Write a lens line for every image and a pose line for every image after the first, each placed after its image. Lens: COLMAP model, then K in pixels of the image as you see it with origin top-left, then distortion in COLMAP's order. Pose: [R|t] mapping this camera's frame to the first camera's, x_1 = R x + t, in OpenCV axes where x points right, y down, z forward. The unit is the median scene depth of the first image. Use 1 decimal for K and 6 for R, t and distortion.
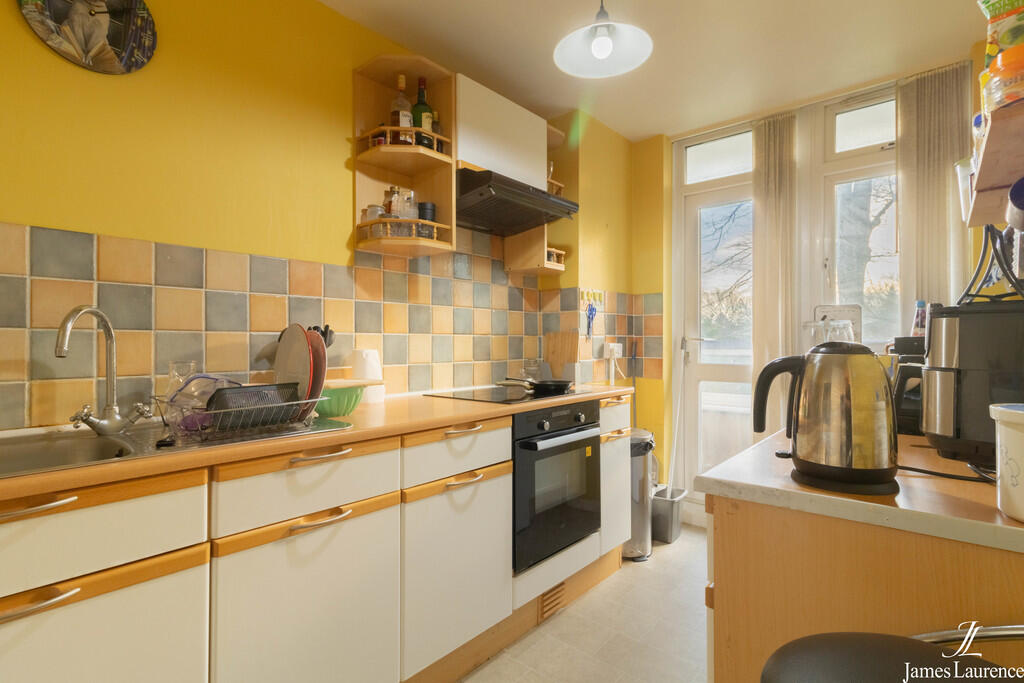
lens RADIAL K [[482.7, 0, 512.0], [0, 482.7, 341.5], [0, 0, 1]] dist [0.002330, 0.000170]
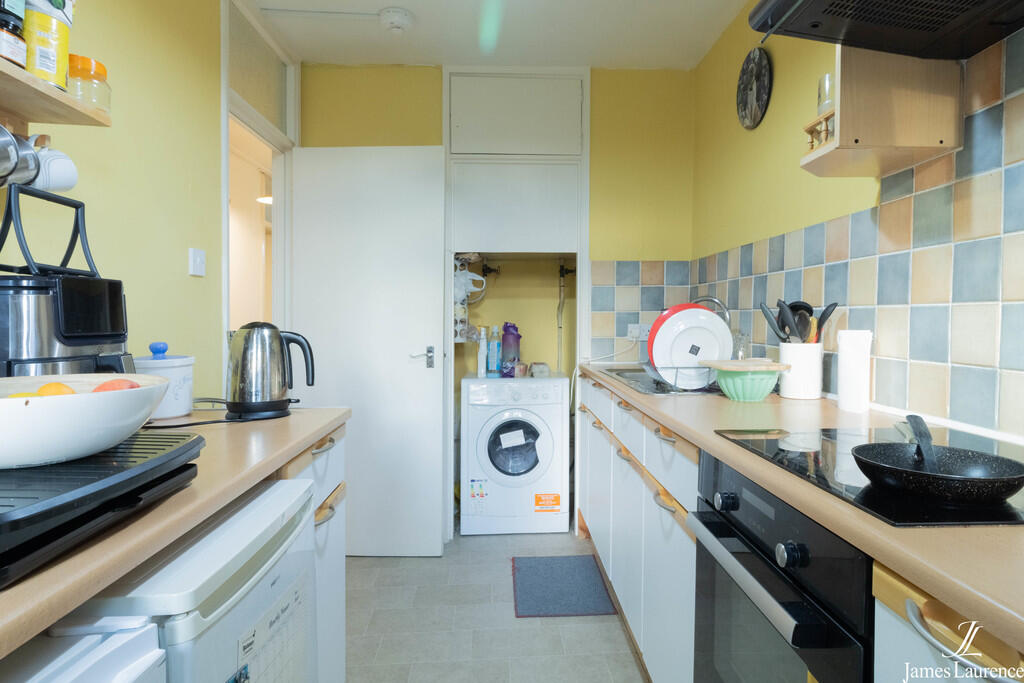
lens RADIAL K [[482.7, 0, 512.0], [0, 482.7, 341.5], [0, 0, 1]] dist [0.002330, 0.000170]
pose [[-0.706248, 0.040404, -0.706811, 0.450333], [0.002614, 0.998512, 0.054466, -0.005383], [0.707960, 0.036619, -0.705302, 1.009064]]
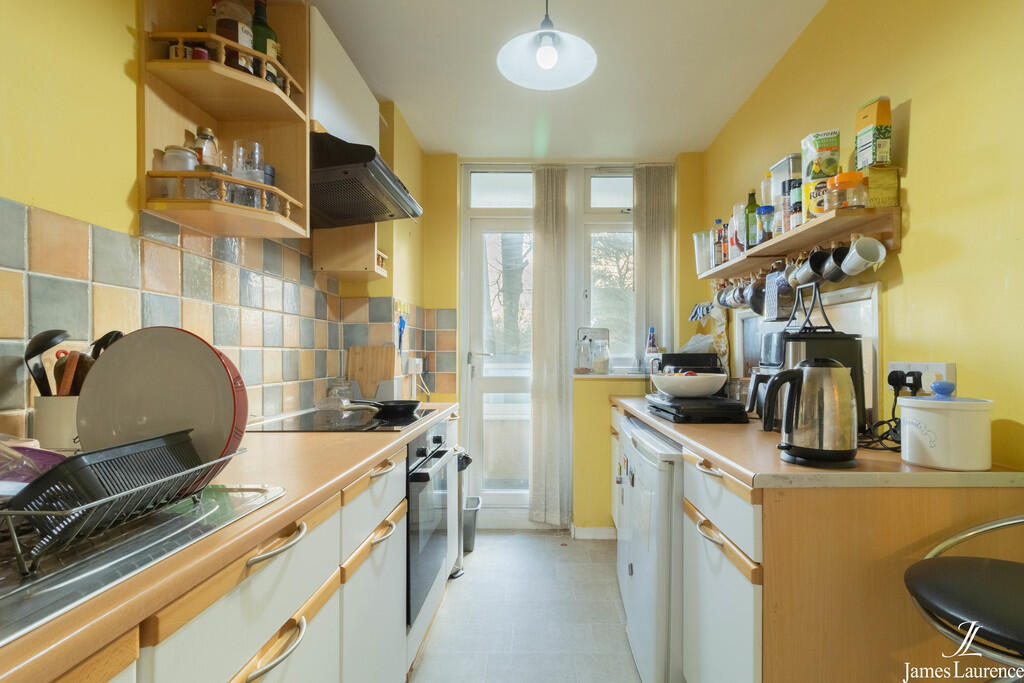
lens RADIAL K [[474.1, 0, 511.1], [0, 474.1, 358.1], [0, 0, 1]] dist [0.001034, 0.000291]
pose [[0.769837, -0.001600, 0.638238, -0.308437], [-0.001915, 0.999987, 0.004817, -0.002137], [-0.638237, -0.004931, 0.769824, 0.193495]]
